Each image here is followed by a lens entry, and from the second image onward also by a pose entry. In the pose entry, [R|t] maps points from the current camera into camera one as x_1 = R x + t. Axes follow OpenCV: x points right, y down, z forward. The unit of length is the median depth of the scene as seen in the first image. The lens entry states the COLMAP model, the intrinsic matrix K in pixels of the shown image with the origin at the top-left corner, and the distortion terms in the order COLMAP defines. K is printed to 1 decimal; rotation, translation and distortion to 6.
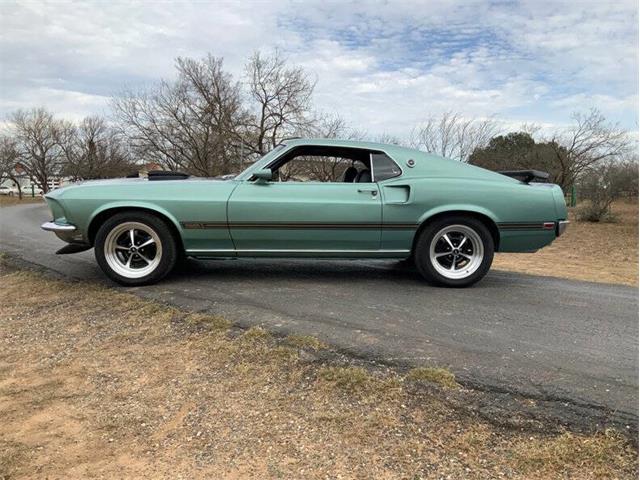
lens RADIAL K [[529.4, 0, 320.0], [0, 529.4, 240.0], [0, 0, 1]] dist [-0.001487, -0.011902]
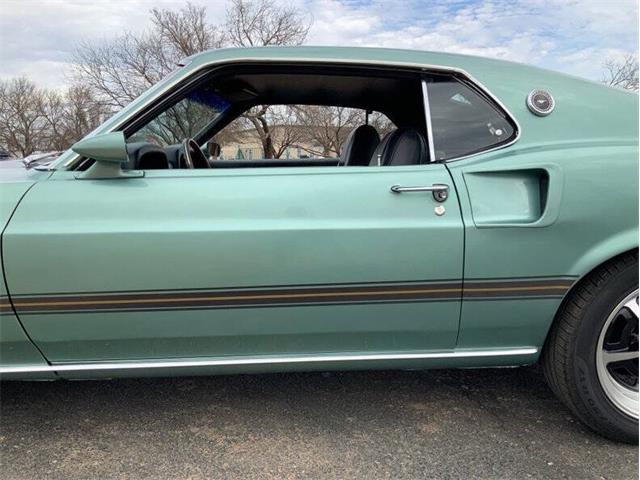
lens RADIAL K [[529.4, 0, 320.0], [0, 529.4, 240.0], [0, 0, 1]] dist [-0.001487, -0.011902]
pose [[0.999492, -0.028343, -0.014608, 0.029397], [0.029214, 0.997567, 0.063298, -0.082083], [0.012778, -0.063692, 0.997888, 0.645589]]
